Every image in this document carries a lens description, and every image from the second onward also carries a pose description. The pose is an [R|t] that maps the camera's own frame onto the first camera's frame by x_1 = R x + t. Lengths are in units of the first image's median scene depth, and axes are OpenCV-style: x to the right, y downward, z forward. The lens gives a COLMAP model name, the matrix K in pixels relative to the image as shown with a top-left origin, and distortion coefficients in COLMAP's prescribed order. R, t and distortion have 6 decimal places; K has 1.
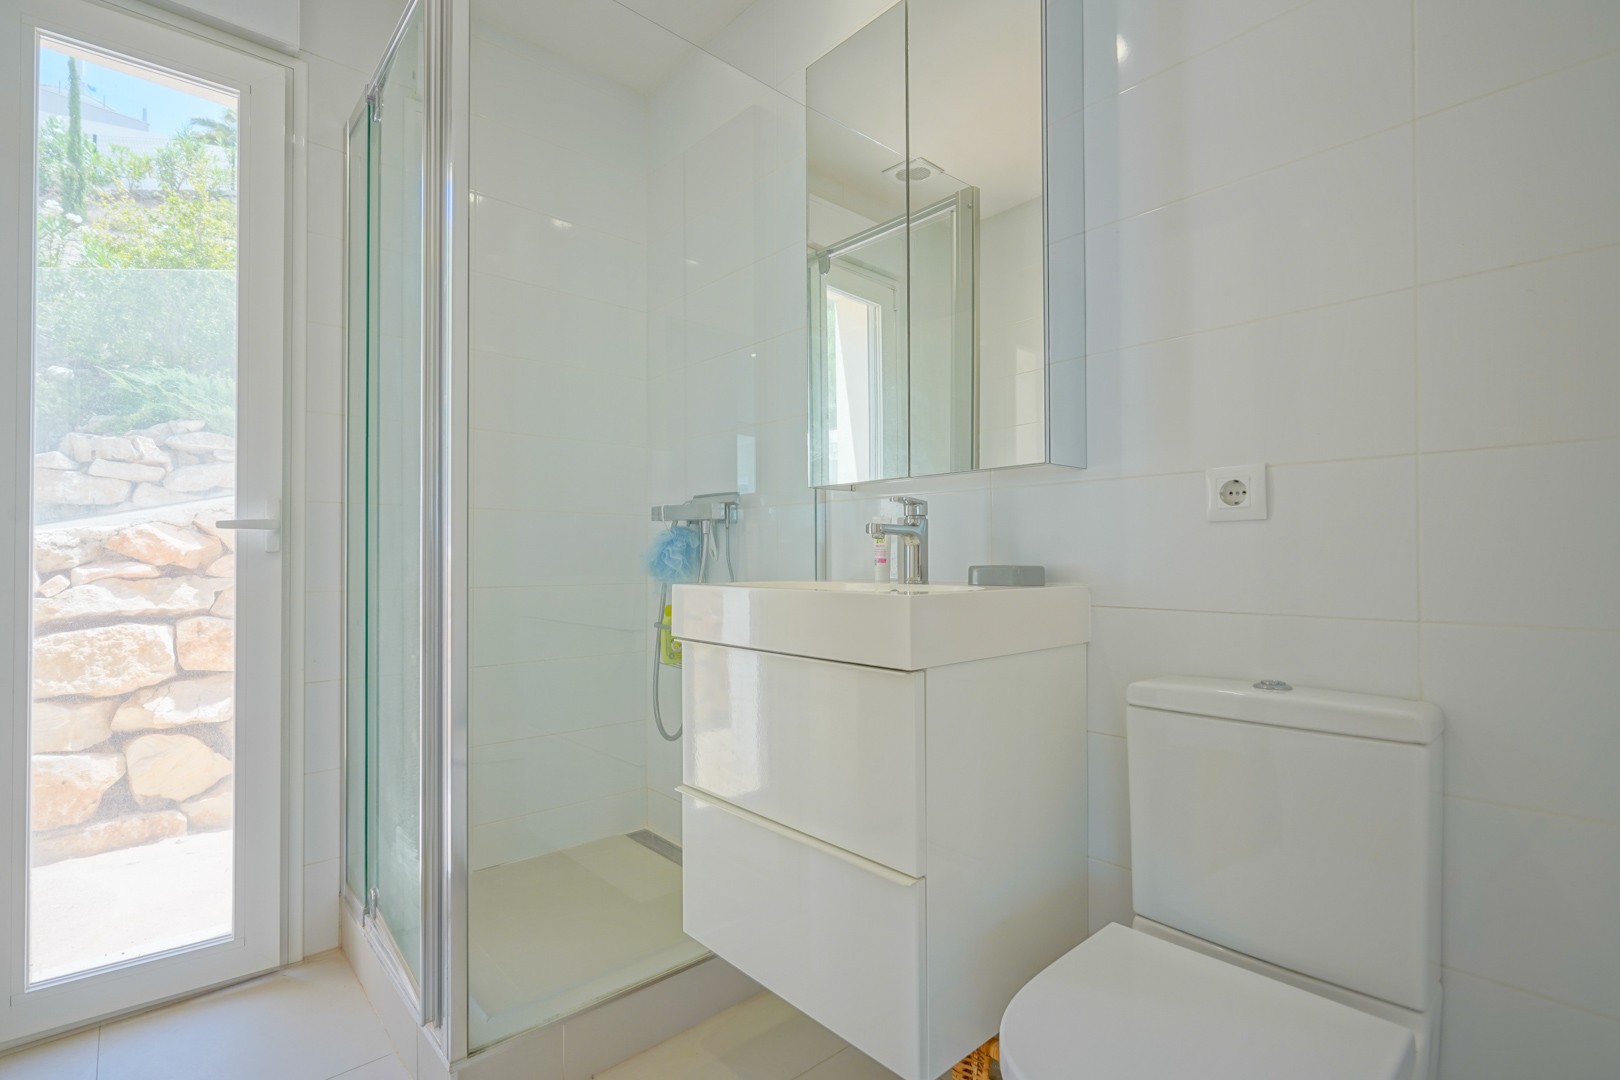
lens RADIAL K [[762.8, 0, 808.9], [0, 762.8, 544.3], [0, 0, 1]] dist [-0.004581, 0.001755]
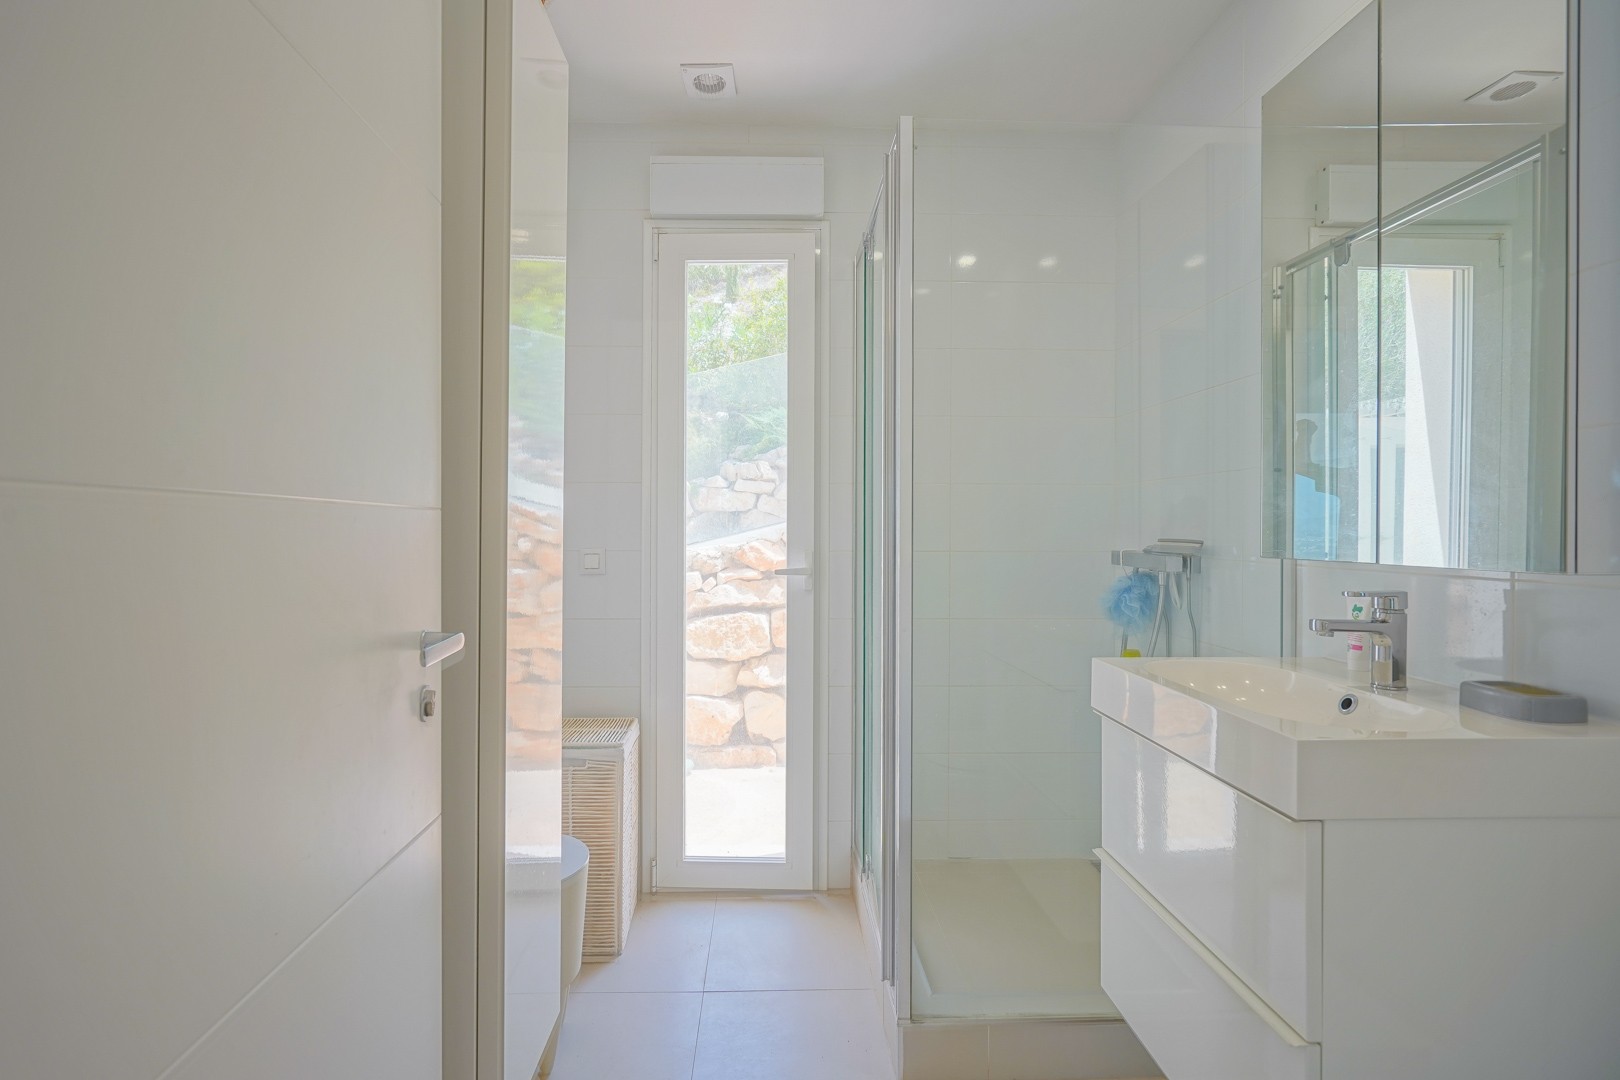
lens RADIAL K [[762.8, 0, 782.9], [0, 762.8, 522.4], [0, 0, 1]] dist [-0.004581, 0.001755]
pose [[0.755946, 0.006677, -0.654600, 0.112831], [0.004338, 0.999875, 0.015209, -0.092120], [0.654620, -0.014337, 0.755822, -0.049135]]
